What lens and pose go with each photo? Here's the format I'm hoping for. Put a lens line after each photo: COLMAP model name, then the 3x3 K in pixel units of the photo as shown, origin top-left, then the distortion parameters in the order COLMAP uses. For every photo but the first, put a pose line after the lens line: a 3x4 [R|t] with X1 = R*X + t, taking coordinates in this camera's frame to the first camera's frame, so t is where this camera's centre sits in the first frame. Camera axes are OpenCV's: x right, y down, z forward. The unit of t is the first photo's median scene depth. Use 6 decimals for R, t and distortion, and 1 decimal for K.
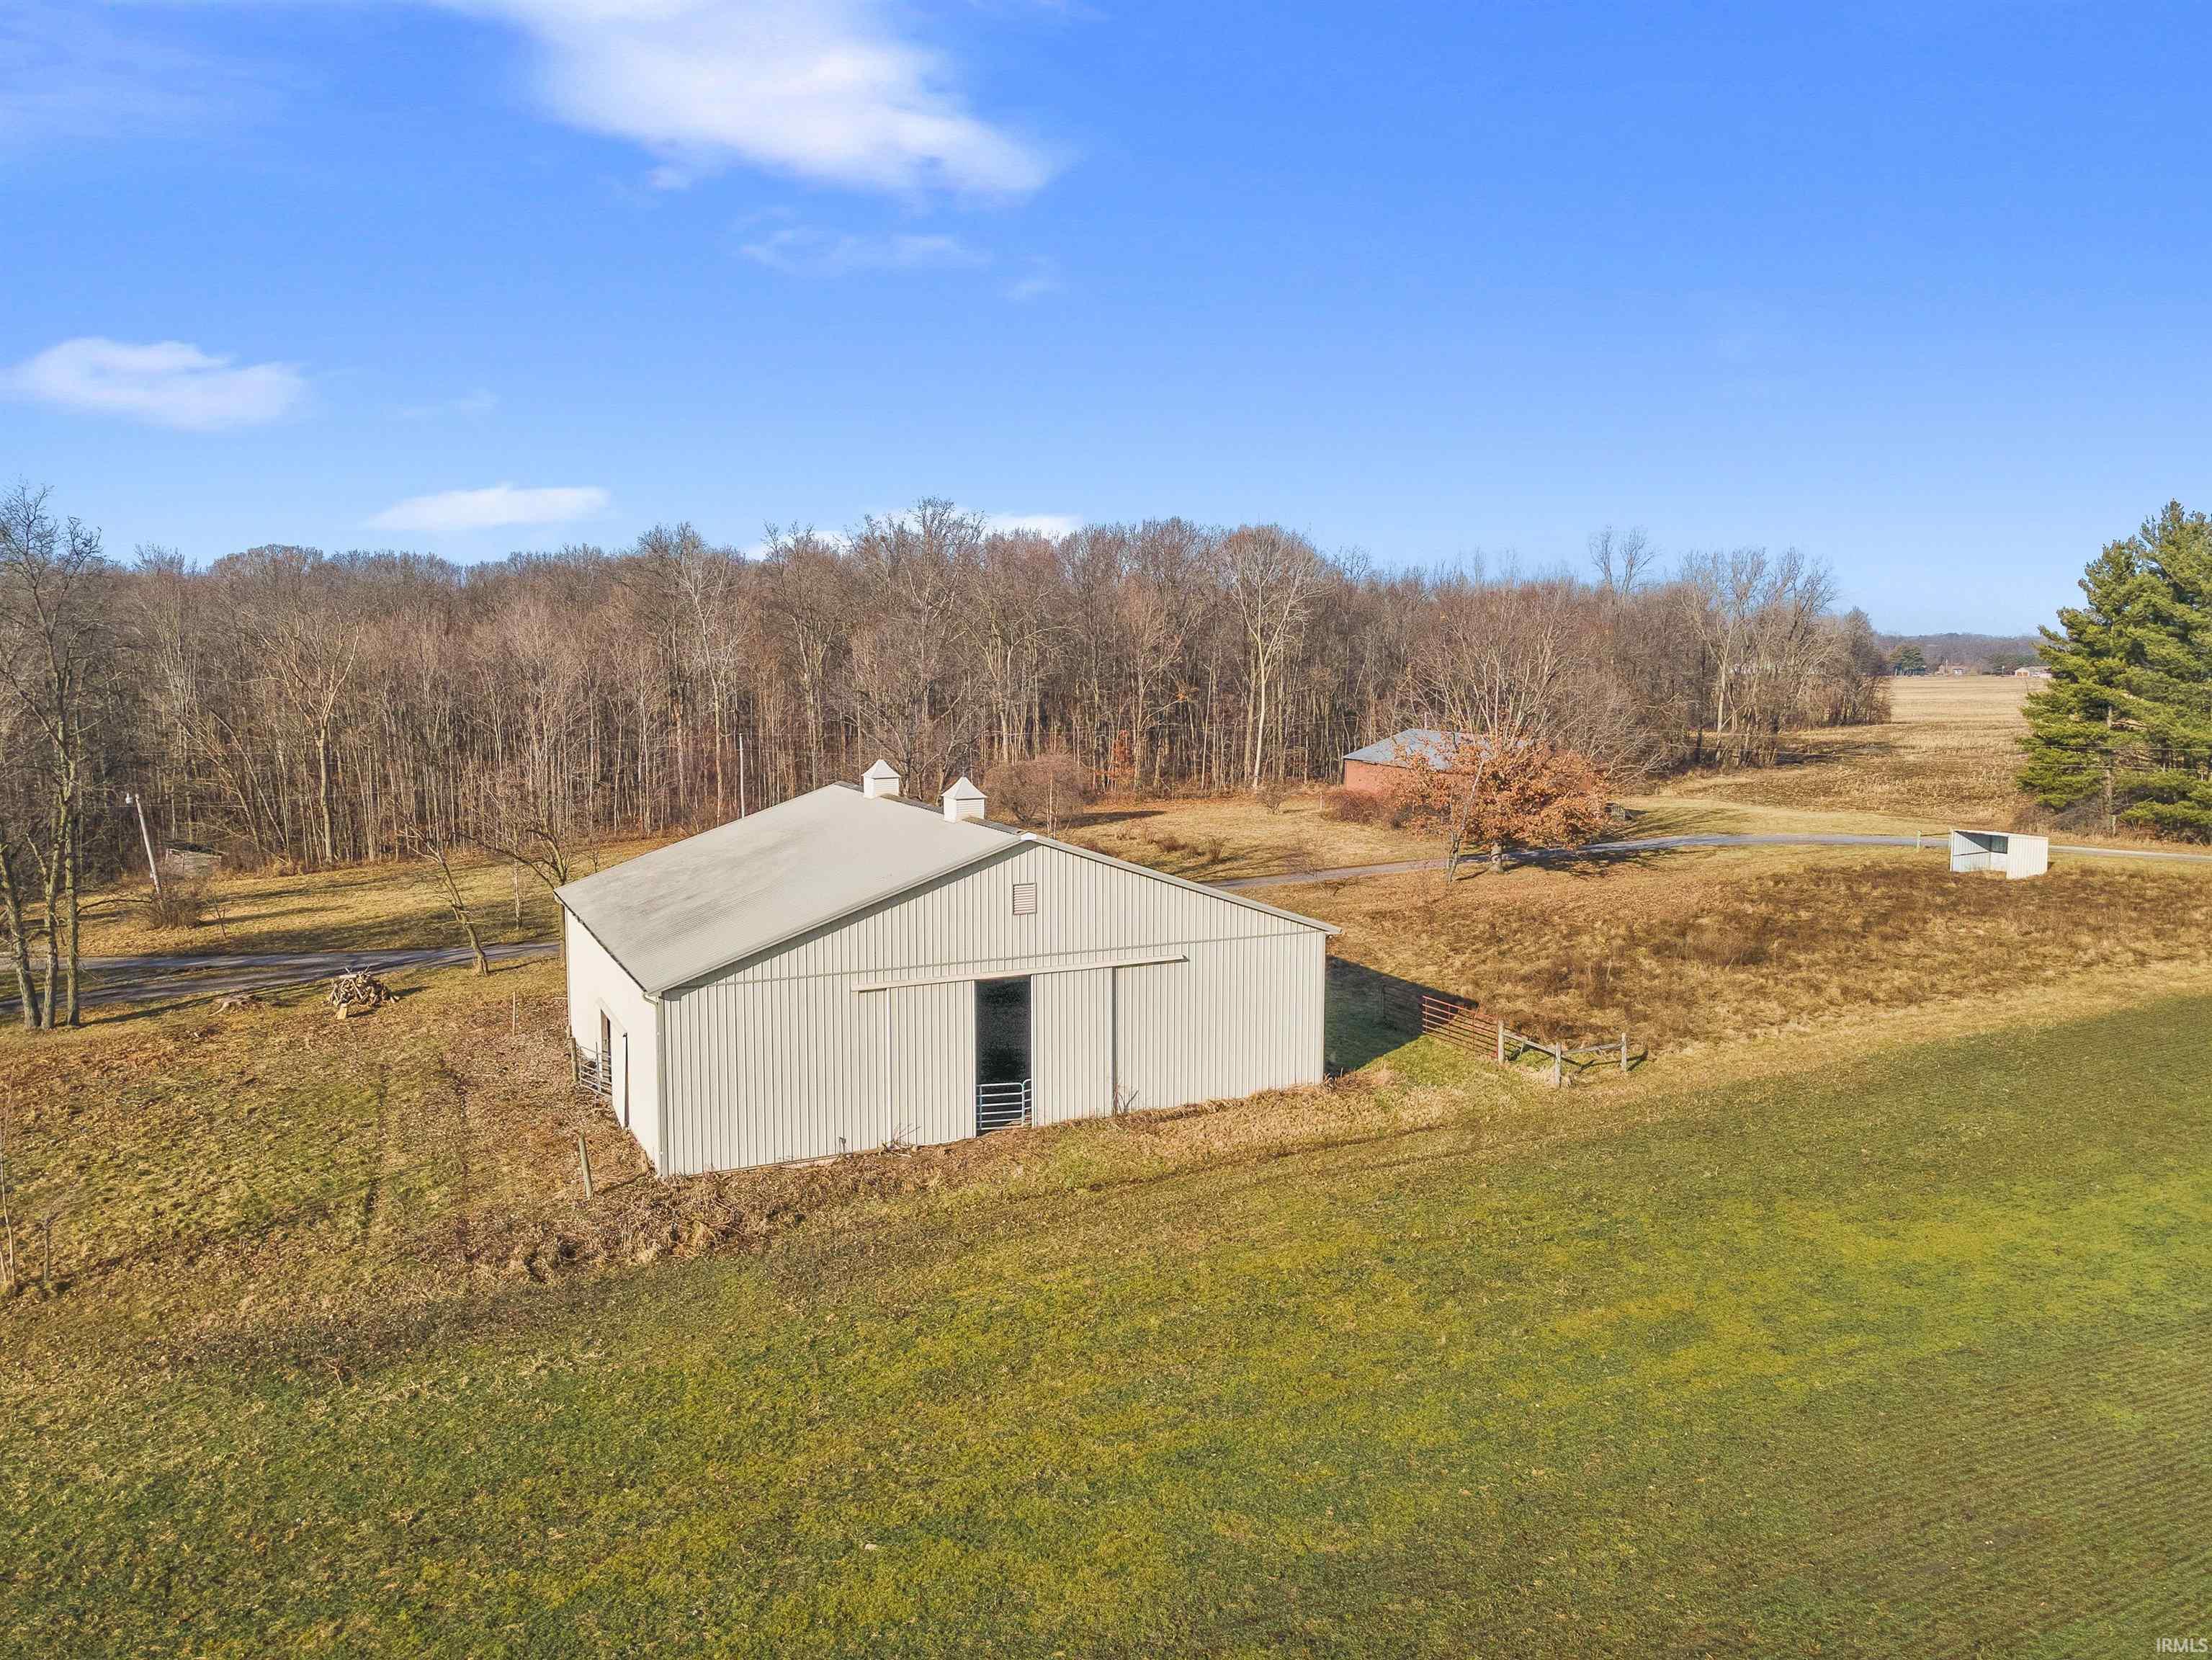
lens RADIAL K [[1565.7, 0, 1106.0], [0, 1565.7, 830.0], [0, 0, 1]] dist [0.002447, 0.085773]
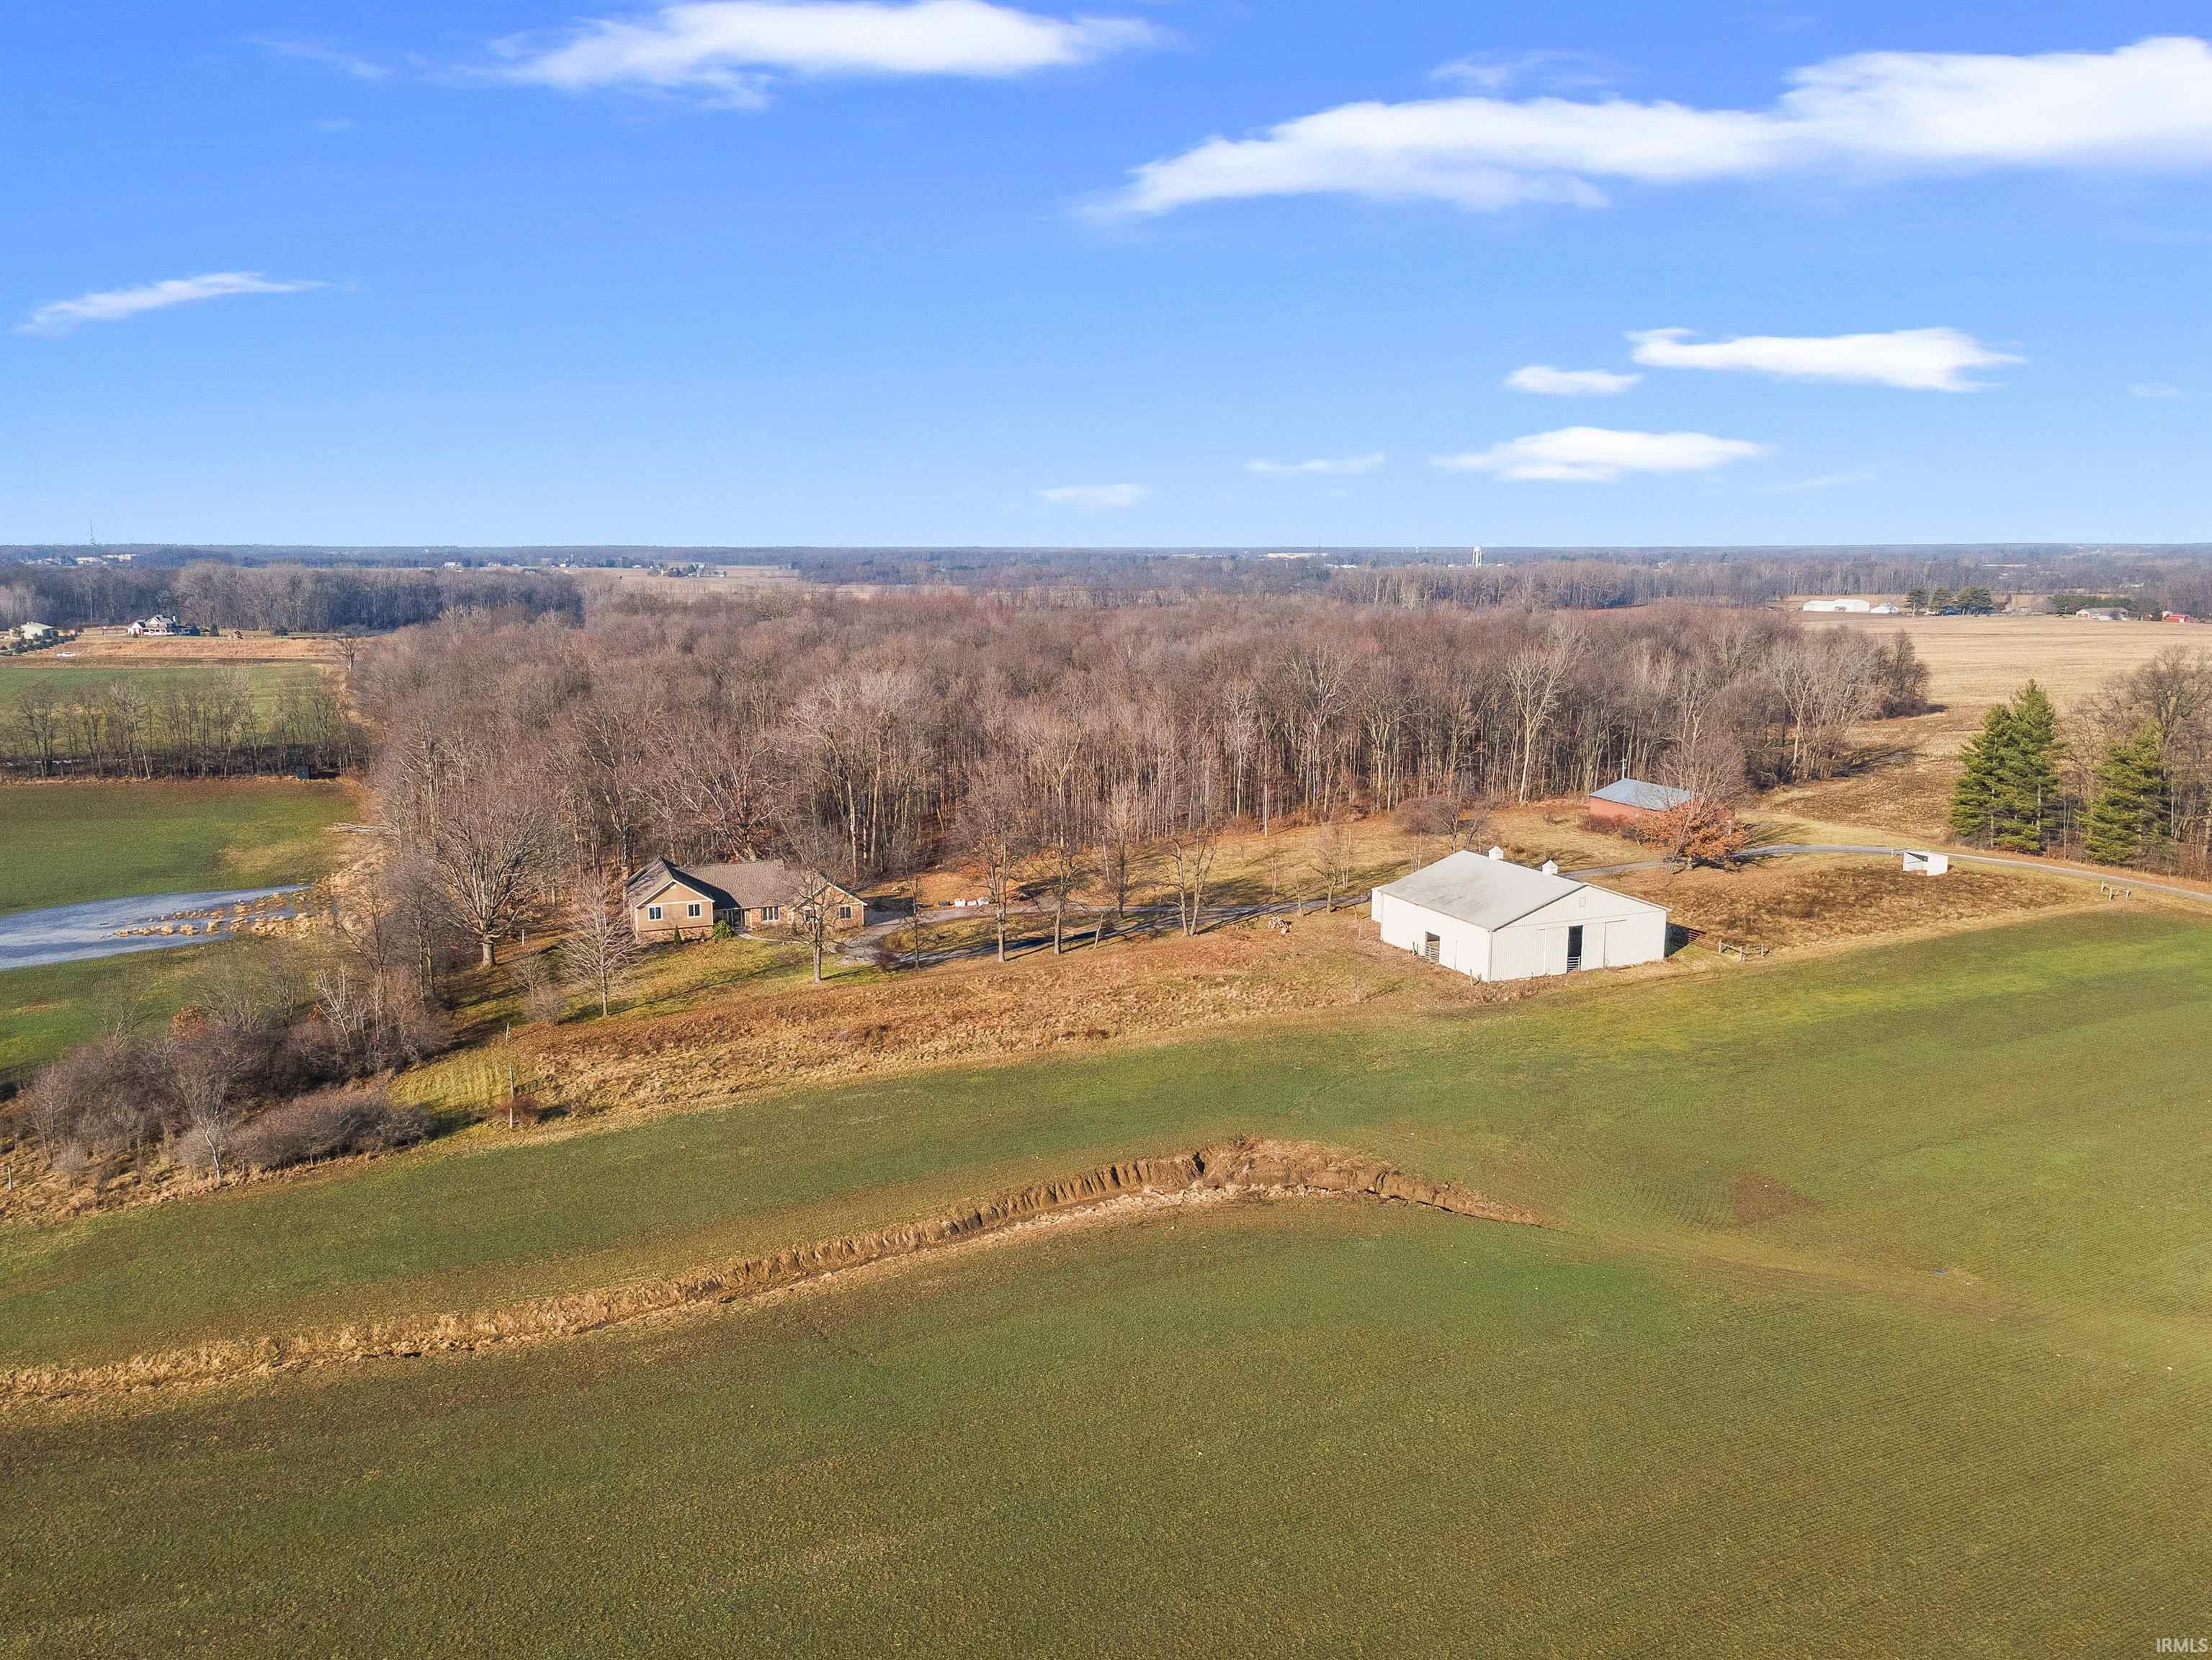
lens RADIAL K [[1565.7, 0, 1106.0], [0, 1565.7, 830.0], [0, 0, 1]] dist [0.002447, 0.085773]
pose [[0.999309, 0.004700, -0.036860, -0.524928], [-0.002537, 0.998283, 0.058512, -0.167831], [0.037072, -0.058378, 0.997606, -1.309648]]
